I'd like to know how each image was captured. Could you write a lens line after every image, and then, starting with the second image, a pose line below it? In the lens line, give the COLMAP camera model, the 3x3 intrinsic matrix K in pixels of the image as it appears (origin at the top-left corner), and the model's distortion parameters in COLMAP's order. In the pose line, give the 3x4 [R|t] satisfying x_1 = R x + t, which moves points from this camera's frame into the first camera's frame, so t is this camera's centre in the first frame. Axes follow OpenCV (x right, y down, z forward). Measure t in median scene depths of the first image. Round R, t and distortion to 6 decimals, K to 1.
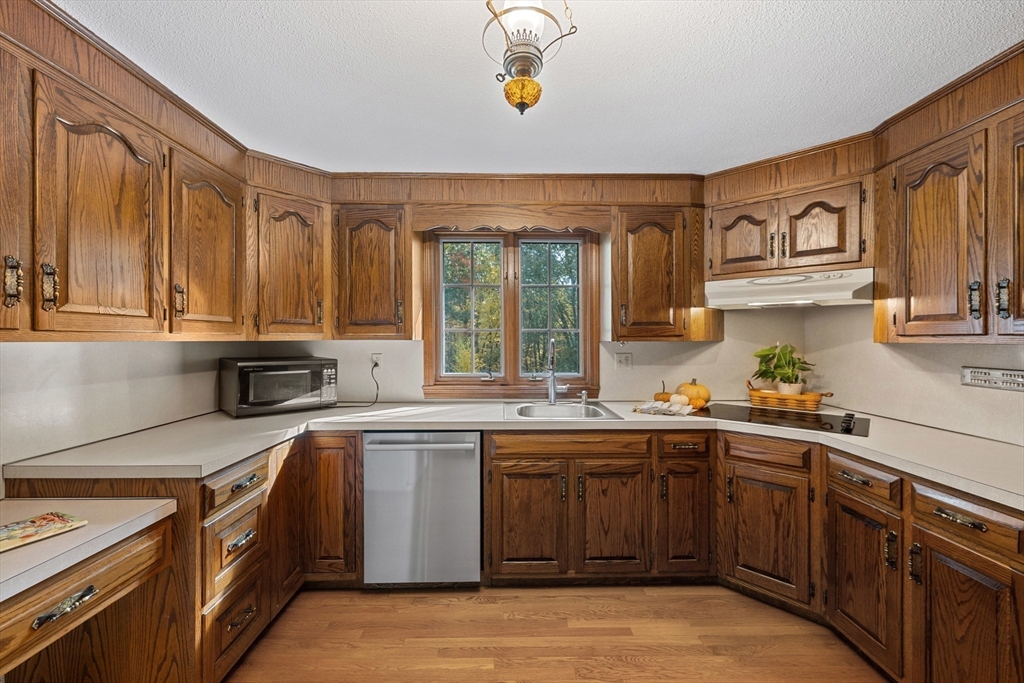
lens RADIAL K [[408.2, 0, 514.2], [0, 408.2, 340.4], [0, 0, 1]] dist [-0.004069, 0.000346]
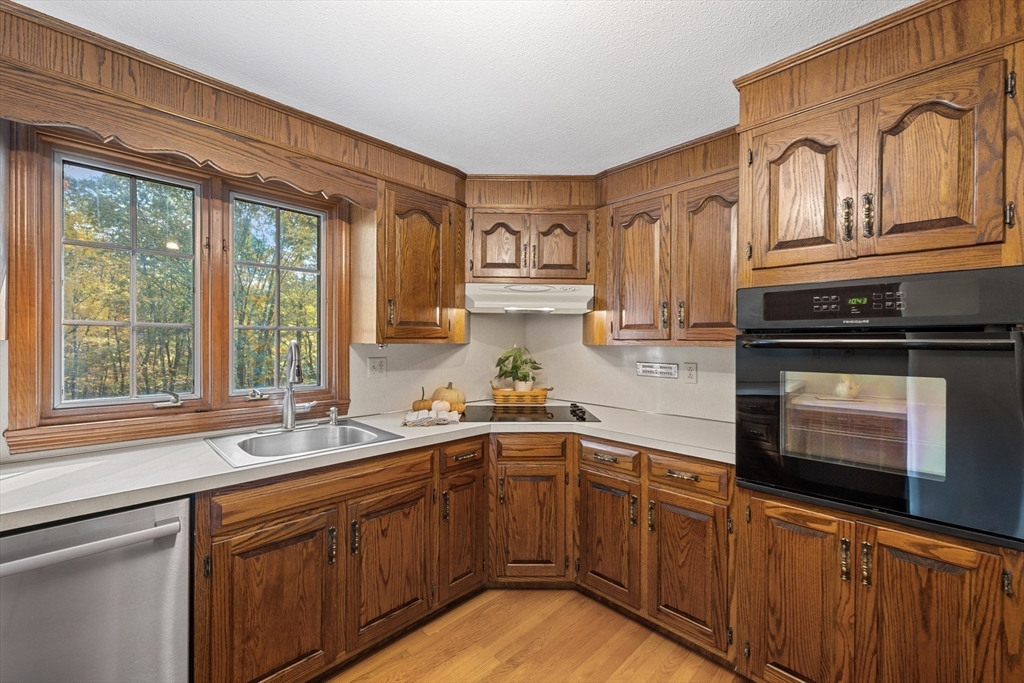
lens RADIAL K [[408.2, 0, 508.0], [0, 408.2, 341.1], [0, 0, 1]] dist [-0.004069, 0.000346]
pose [[0.718202, 0.006033, 0.695808, -0.161332], [-0.004279, 0.999982, -0.004254, -0.000488], [-0.695821, 0.000078, 0.718215, 0.257784]]
